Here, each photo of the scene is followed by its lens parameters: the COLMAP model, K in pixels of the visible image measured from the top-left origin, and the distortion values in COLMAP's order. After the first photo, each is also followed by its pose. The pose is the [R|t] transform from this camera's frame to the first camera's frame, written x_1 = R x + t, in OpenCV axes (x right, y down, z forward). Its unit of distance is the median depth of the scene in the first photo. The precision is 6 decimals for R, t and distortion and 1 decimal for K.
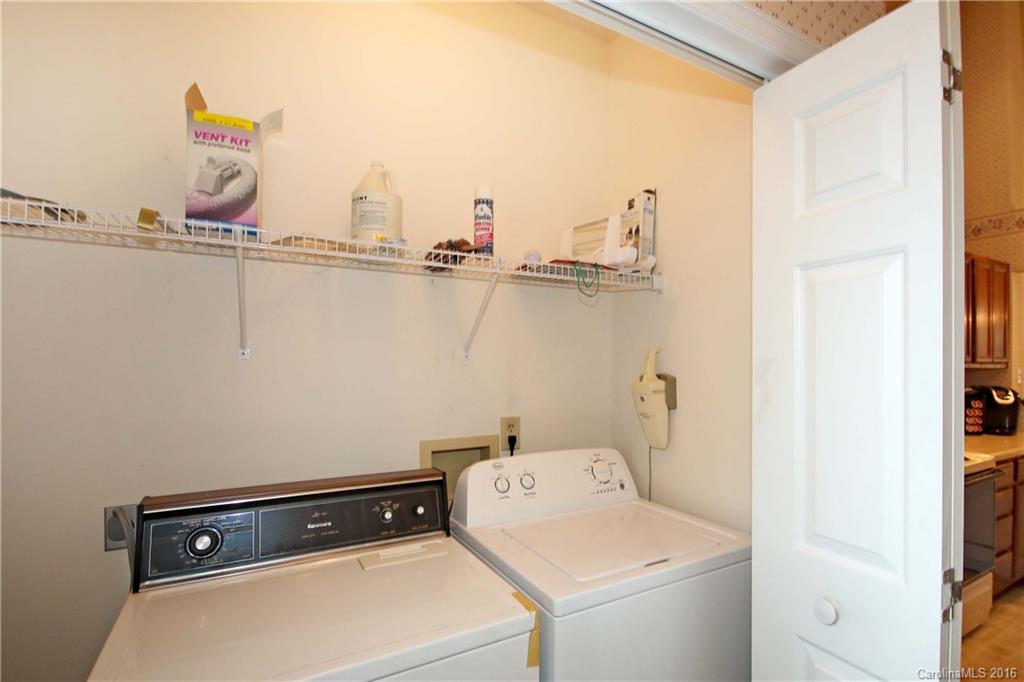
lens RADIAL K [[506.8, 0, 561.0], [0, 506.8, 362.8], [0, 0, 1]] dist [-0.014637, -0.000155]
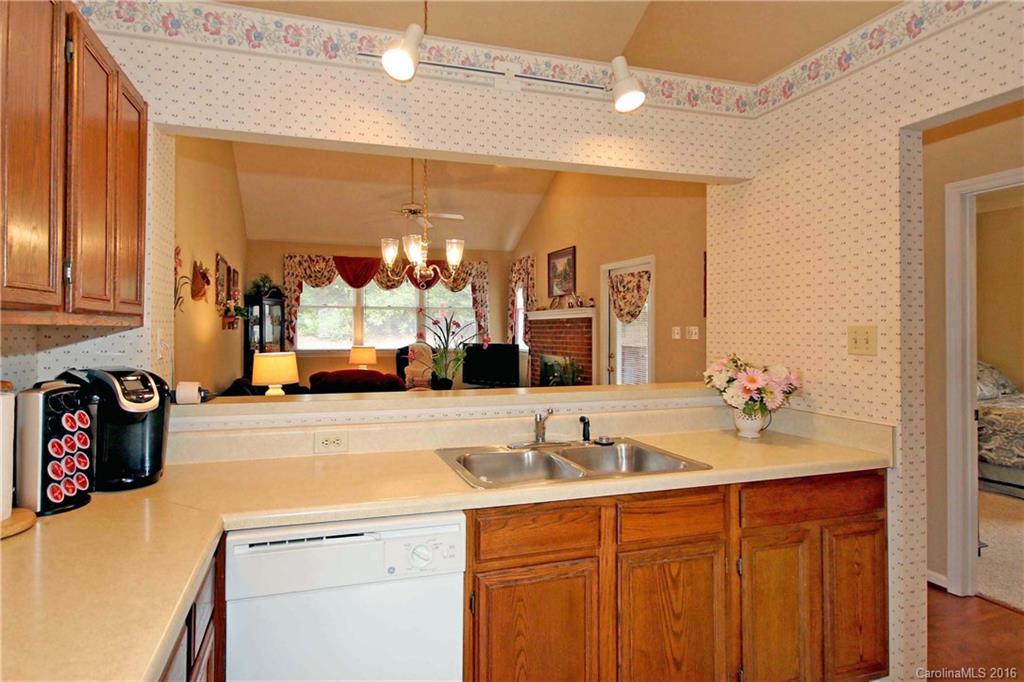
lens RADIAL K [[544.8, 0, 463.2], [0, 544.8, 320.9], [0, 0, 1]] dist [-0.000423, -0.000424]
pose [[0.271109, 0.009799, 0.962499, 0.513410], [-0.001232, 0.999951, -0.009833, 0.010291], [-0.962548, 0.001480, 0.271108, 0.608936]]
